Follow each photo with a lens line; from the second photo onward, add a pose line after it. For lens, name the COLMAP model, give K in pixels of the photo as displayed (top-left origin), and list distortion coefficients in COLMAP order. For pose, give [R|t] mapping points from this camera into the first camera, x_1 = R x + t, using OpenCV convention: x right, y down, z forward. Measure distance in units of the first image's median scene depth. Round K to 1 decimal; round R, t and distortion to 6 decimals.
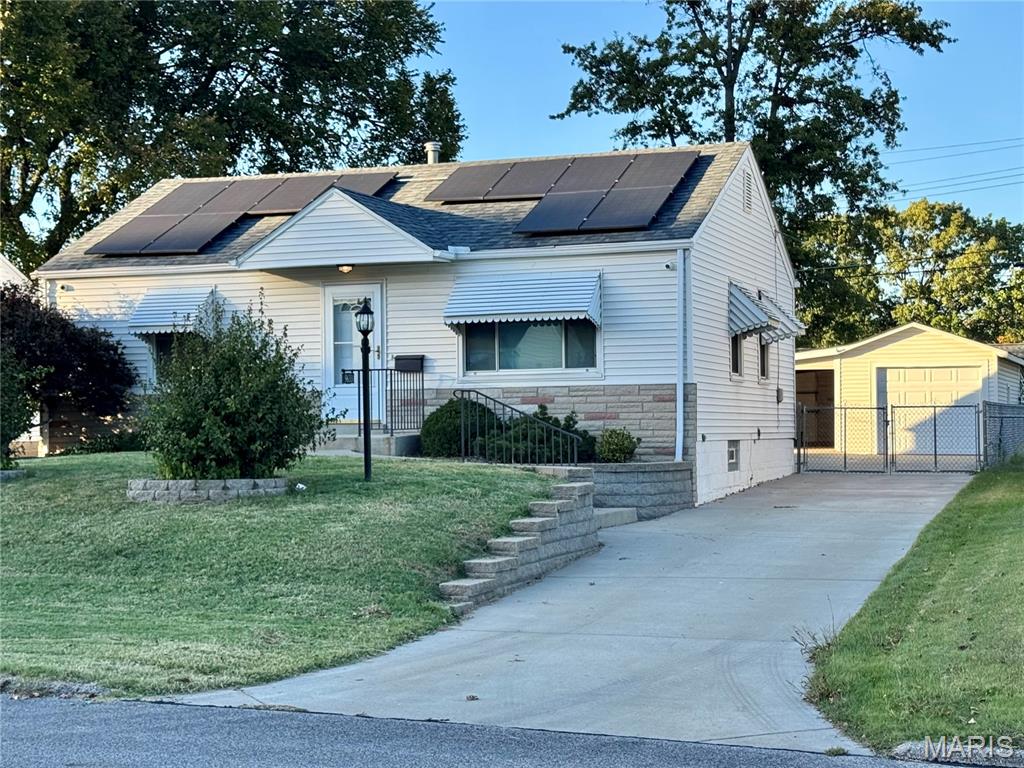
lens RADIAL K [[1767.9, 0, 512.0], [0, 1767.9, 384.0], [0, 0, 1]] dist [0.185551, 0.023935]
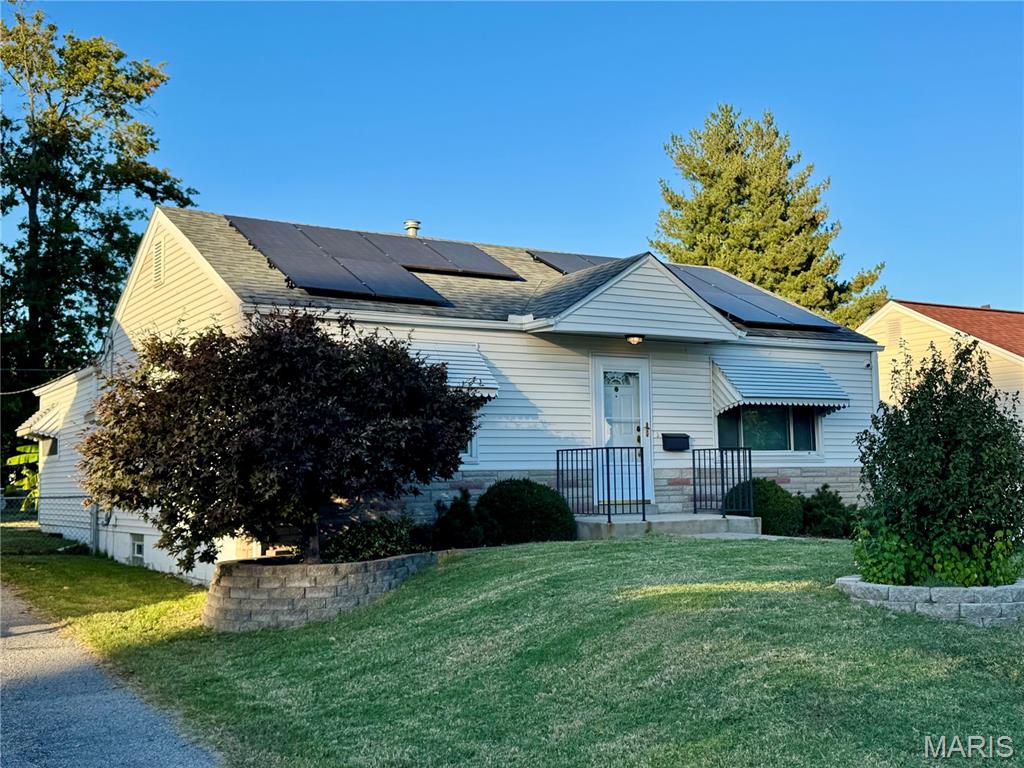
lens RADIAL K [[1178.8, 0, 512.0], [0, 1178.8, 384.0], [0, 0, 1]] dist [0.007004, 0.011069]
pose [[0.631749, 0.066574, 0.772309, -0.621680], [-0.011395, 0.996995, -0.076621, 0.007408], [-0.775089, 0.039605, 0.630609, 0.656282]]
